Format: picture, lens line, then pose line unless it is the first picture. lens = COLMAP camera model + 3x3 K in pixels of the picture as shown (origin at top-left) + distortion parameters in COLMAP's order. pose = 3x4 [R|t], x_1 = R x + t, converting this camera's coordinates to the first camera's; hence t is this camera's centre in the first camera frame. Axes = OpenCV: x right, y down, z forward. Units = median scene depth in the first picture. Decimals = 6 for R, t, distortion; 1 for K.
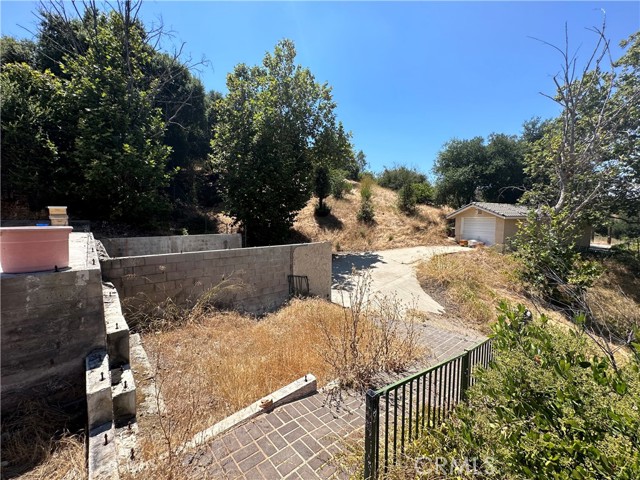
lens RADIAL K [[255.9, 0, 320.0], [0, 255.9, 240.0], [0, 0, 1]] dist [-0.000364, 0.000326]
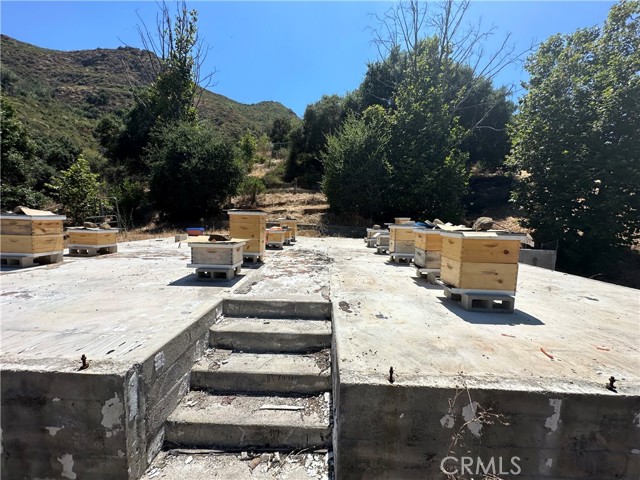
lens RADIAL K [[255.9, 0, 320.0], [0, 255.9, 240.0], [0, 0, 1]] dist [-0.000364, 0.000326]
pose [[0.722678, 0.077778, -0.686795, -0.220727], [-0.084454, 0.996140, 0.023943, -0.011024], [0.686006, 0.040699, 0.726457, -0.053919]]
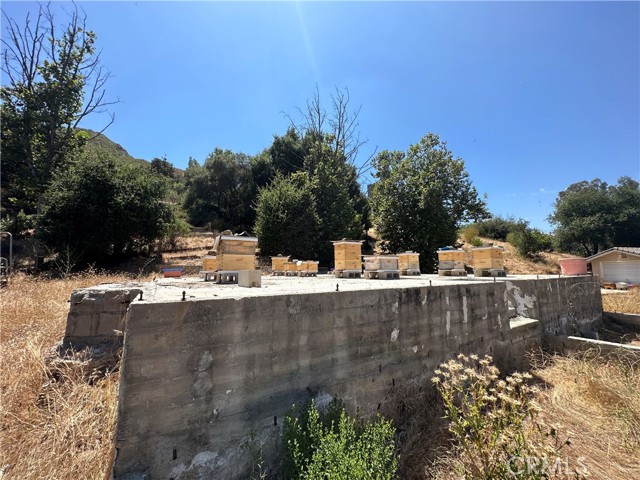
lens RADIAL K [[255.9, 0, 320.0], [0, 255.9, 240.0], [0, 0, 1]] dist [-0.000364, 0.000326]
pose [[0.983713, -0.032769, -0.176732, -0.402766], [-0.002853, 0.980271, -0.197637, 0.036933], [0.179721, 0.194922, 0.964212, -0.257998]]
